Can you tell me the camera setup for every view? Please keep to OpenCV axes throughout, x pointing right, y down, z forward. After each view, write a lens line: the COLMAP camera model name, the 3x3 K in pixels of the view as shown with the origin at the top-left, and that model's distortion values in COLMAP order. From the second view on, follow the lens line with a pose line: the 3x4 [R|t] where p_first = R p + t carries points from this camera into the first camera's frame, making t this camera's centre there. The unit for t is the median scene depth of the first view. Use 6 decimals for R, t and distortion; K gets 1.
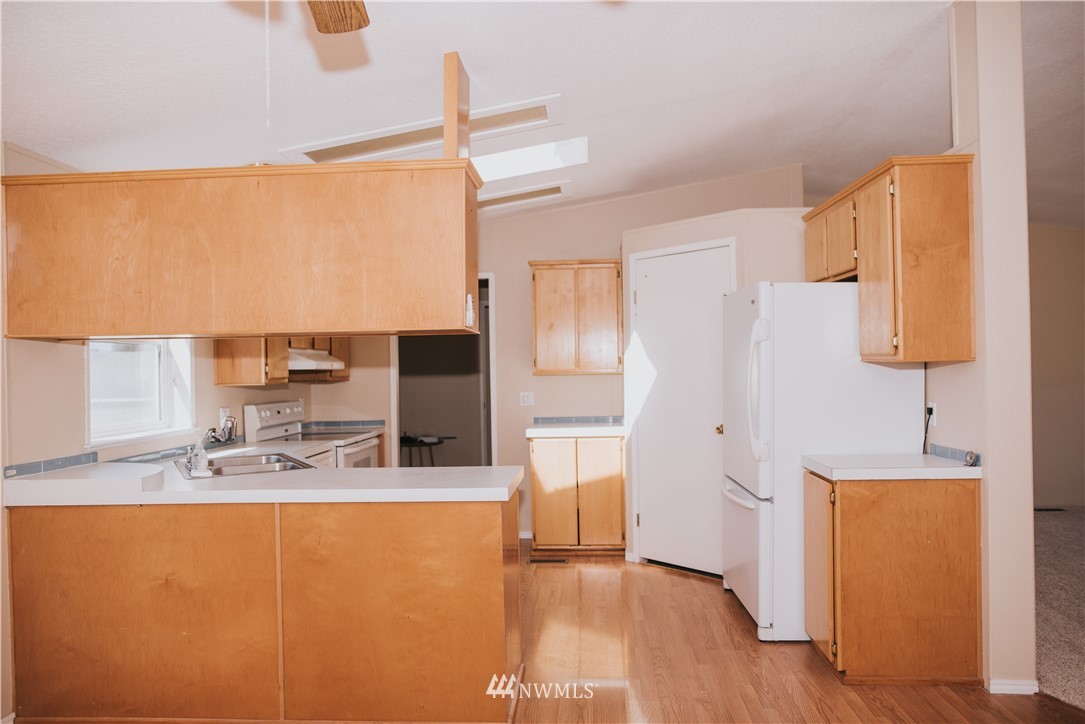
lens RADIAL K [[755.2, 0, 546.5], [0, 755.2, 365.9], [0, 0, 1]] dist [-0.044113, 0.040223]
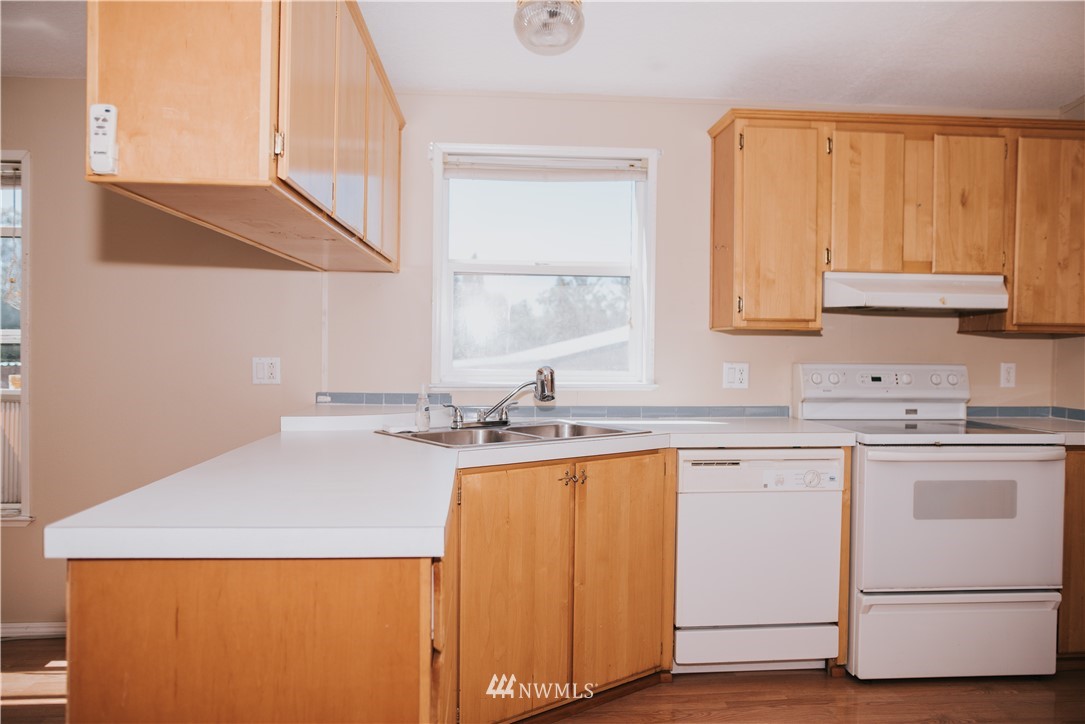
lens RADIAL K [[755.2, 0, 546.5], [0, 755.2, 365.9], [0, 0, 1]] dist [-0.044113, 0.040223]
pose [[0.124850, 0.046332, -0.991093, 0.244904], [-0.006135, 0.998926, 0.045926, 0.026321], [0.992157, 0.000347, 0.125001, 0.719351]]
